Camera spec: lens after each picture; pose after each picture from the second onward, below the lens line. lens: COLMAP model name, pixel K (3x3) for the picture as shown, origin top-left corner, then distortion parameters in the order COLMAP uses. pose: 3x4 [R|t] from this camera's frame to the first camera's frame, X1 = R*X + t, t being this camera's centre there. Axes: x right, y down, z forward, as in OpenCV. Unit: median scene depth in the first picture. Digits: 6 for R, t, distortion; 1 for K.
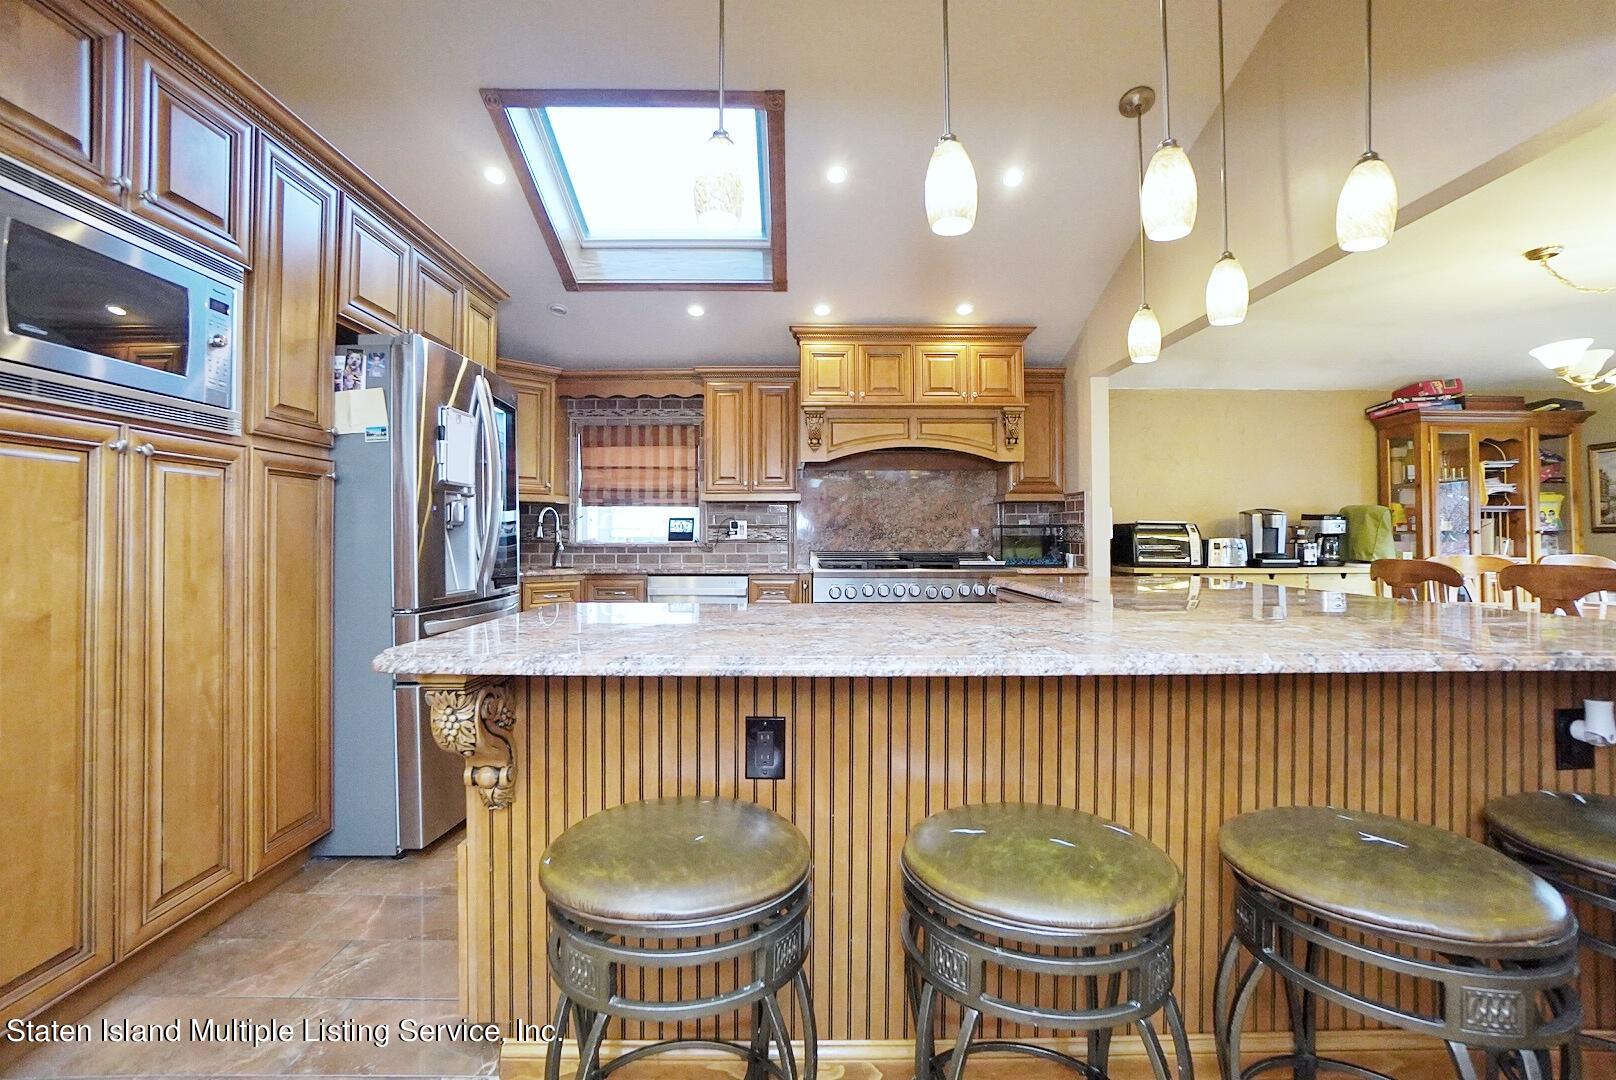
lens RADIAL K [[714.2, 0, 805.5], [0, 714.2, 529.1], [0, 0, 1]] dist [-0.066540, 0.023549]
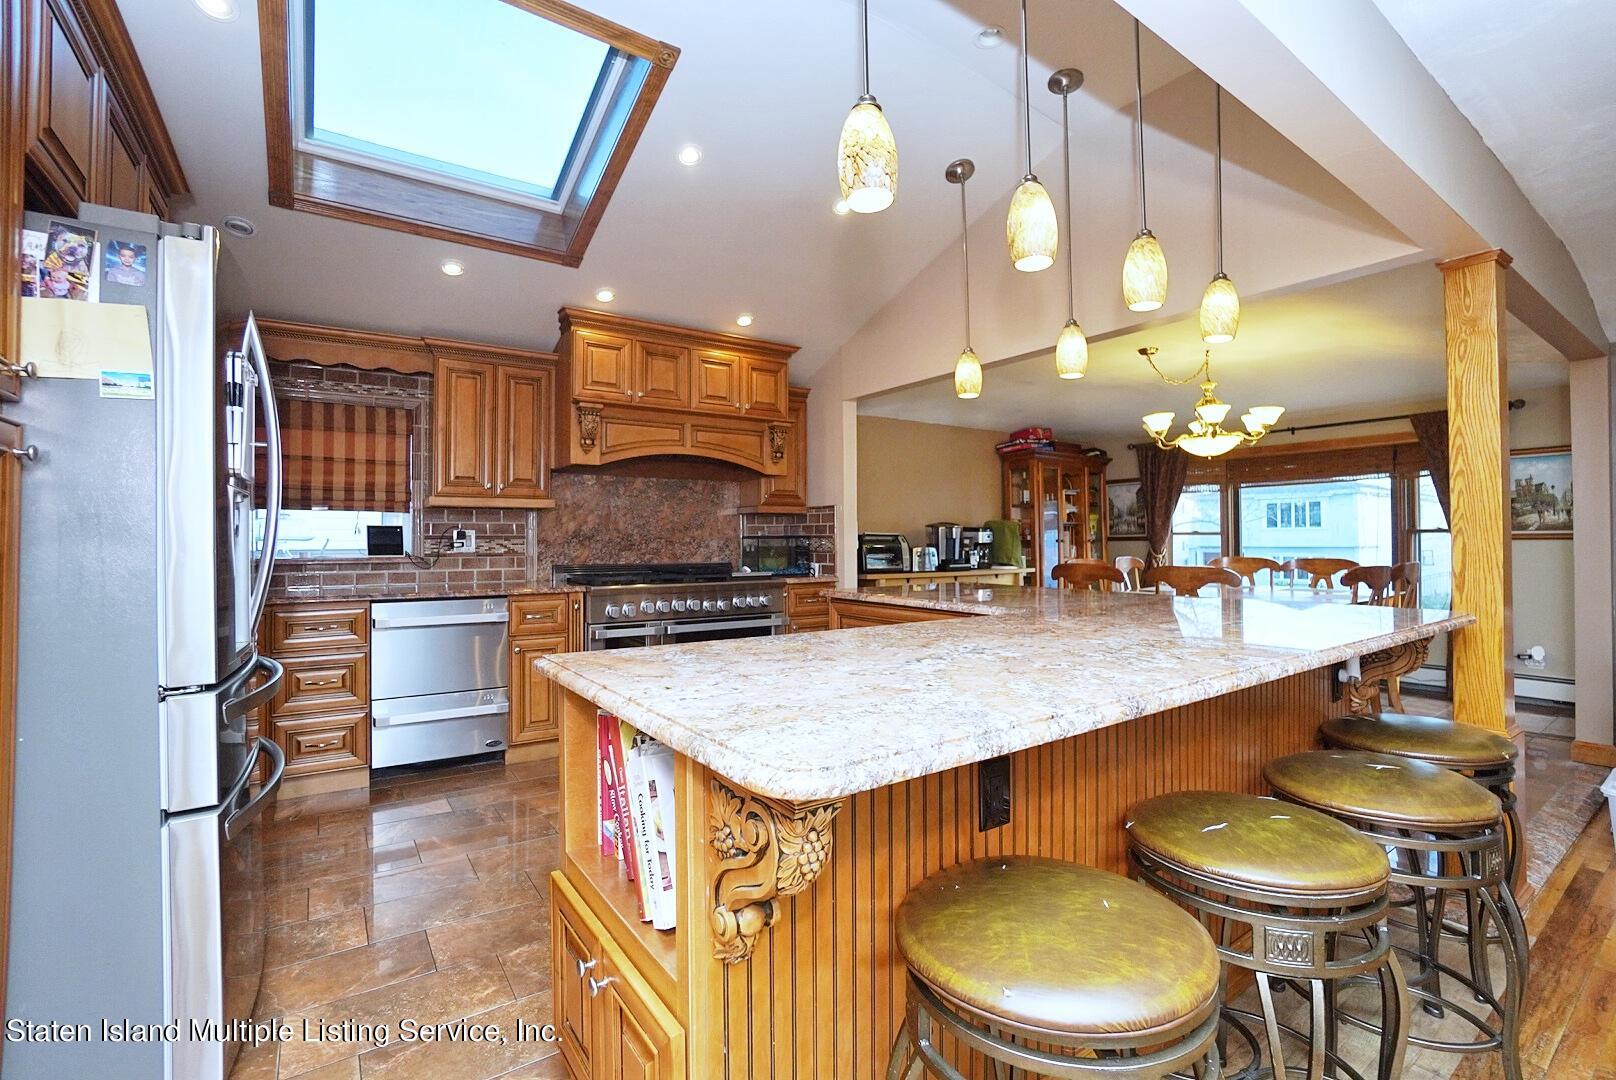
lens RADIAL K [[714.2, 0, 805.5], [0, 714.2, 529.1], [0, 0, 1]] dist [-0.066540, 0.023549]
pose [[0.825974, 0.005869, 0.563678, -0.247779], [-0.001081, 0.999960, -0.008828, -0.006780], [-0.563708, 0.006682, 0.825947, 0.117300]]
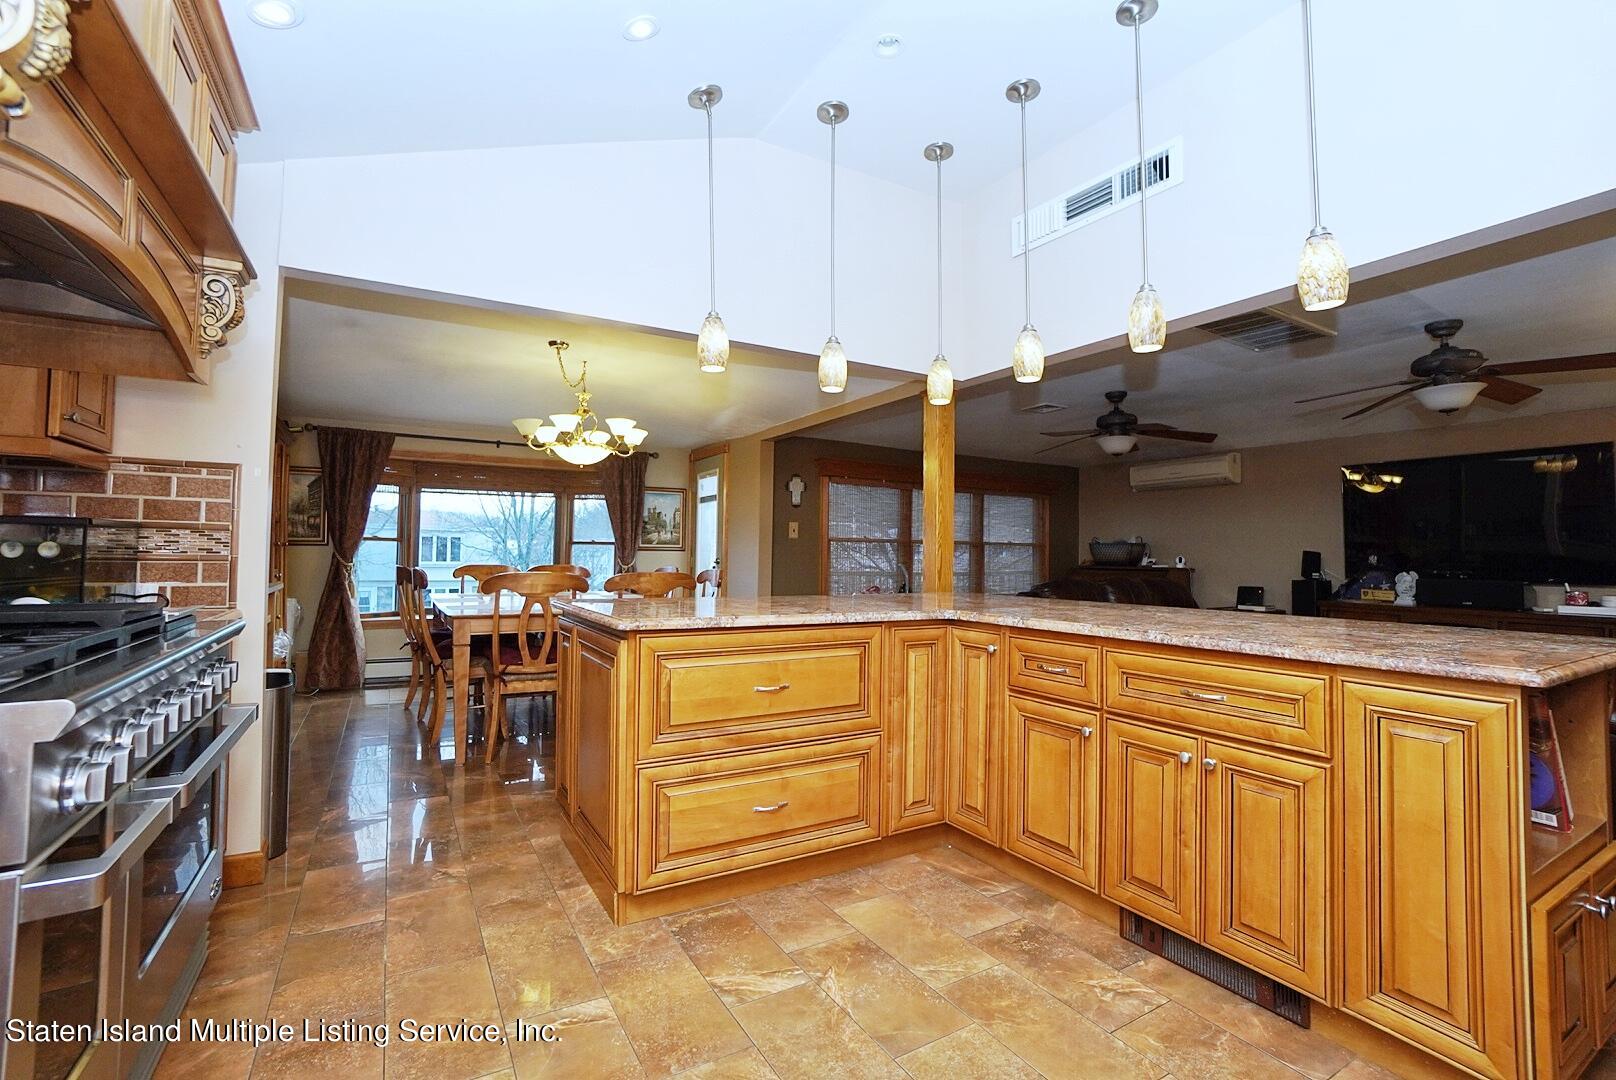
lens RADIAL K [[714.2, 0, 805.5], [0, 714.2, 529.1], [0, 0, 1]] dist [-0.066540, 0.023549]
pose [[-0.504503, 0.025559, 0.863032, -0.259591], [-0.019680, 0.998962, -0.041088, 0.008563], [-0.863186, -0.037713, -0.503476, 0.852654]]
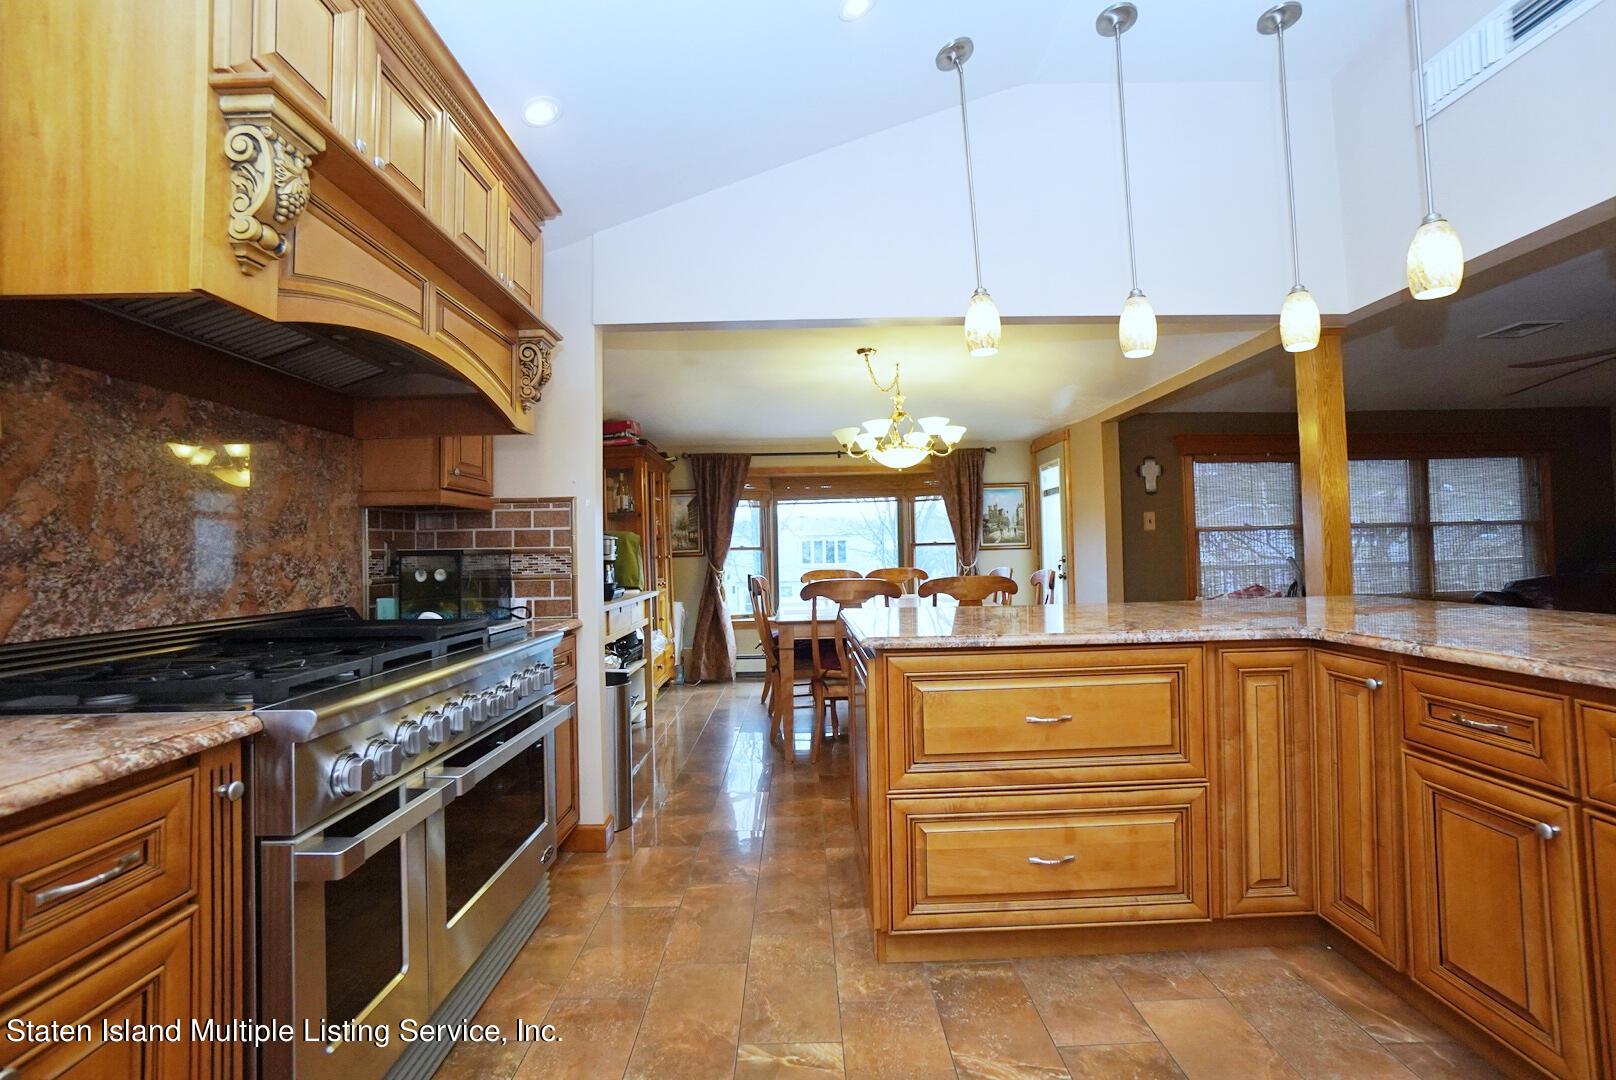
lens RADIAL K [[714.2, 0, 805.5], [0, 714.2, 529.1], [0, 0, 1]] dist [-0.066540, 0.023549]
pose [[-0.005447, 0.033640, 0.999419, -0.233195], [0.013332, 0.999348, -0.033565, -0.000167], [-0.999896, 0.013141, -0.005892, 0.762044]]
